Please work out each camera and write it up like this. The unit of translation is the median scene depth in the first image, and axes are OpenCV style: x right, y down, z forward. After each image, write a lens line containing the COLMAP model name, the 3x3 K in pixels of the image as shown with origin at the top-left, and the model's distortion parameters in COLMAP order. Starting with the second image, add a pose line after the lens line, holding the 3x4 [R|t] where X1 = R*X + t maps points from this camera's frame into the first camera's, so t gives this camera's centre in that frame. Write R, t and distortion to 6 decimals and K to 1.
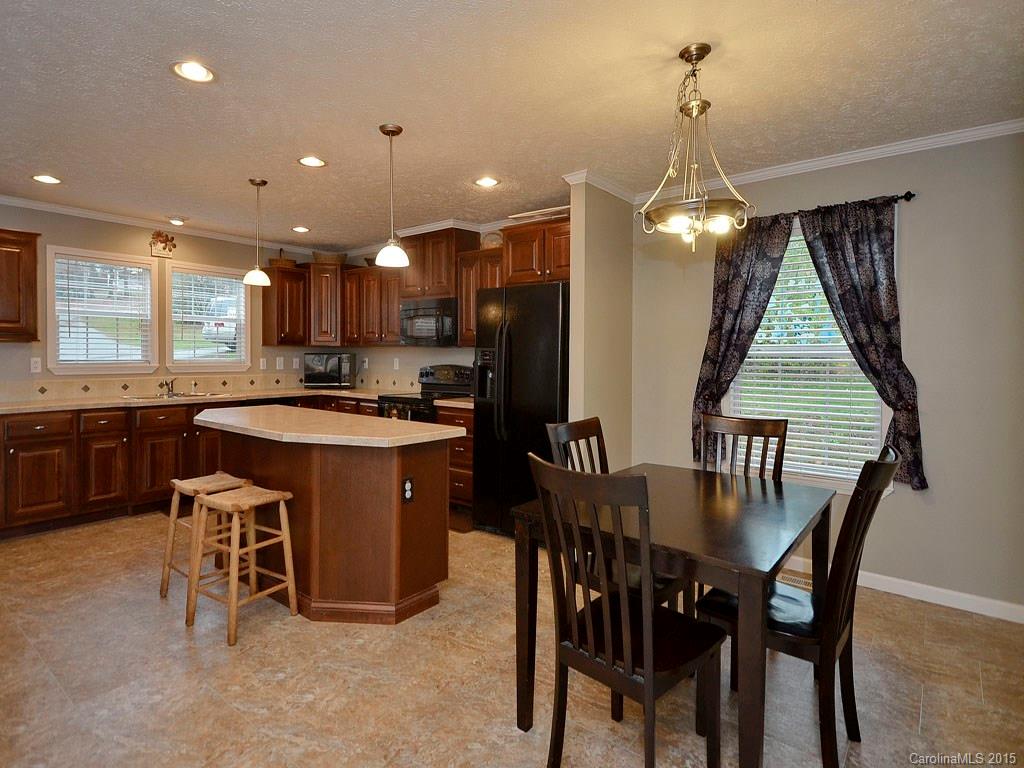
lens RADIAL K [[526.1, 0, 499.9], [0, 526.1, 343.5], [0, 0, 1]] dist [0.001639, 0.001990]
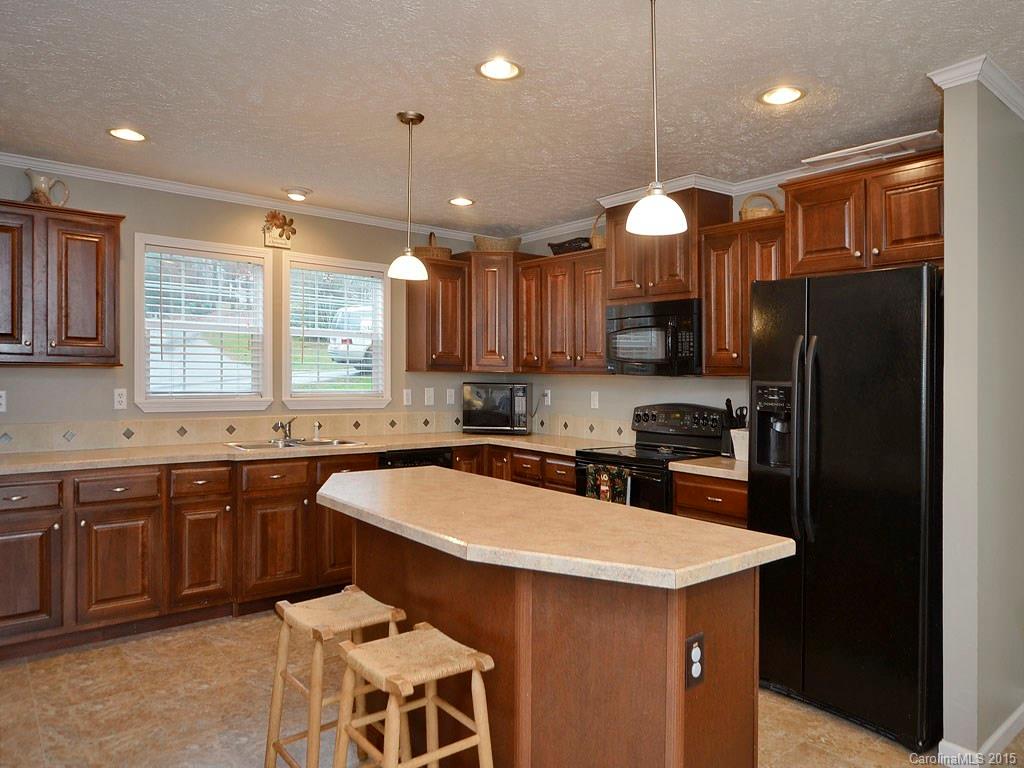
lens RADIAL K [[676.8, 0, 559.7], [0, 676.8, 366.1], [0, 0, 1]] dist [-0.038187, 0.018505]
pose [[0.983455, 0.004311, -0.181100, -0.112677], [-0.003914, 0.999989, 0.002549, -0.008325], [0.181109, -0.001798, 0.983461, 0.195254]]
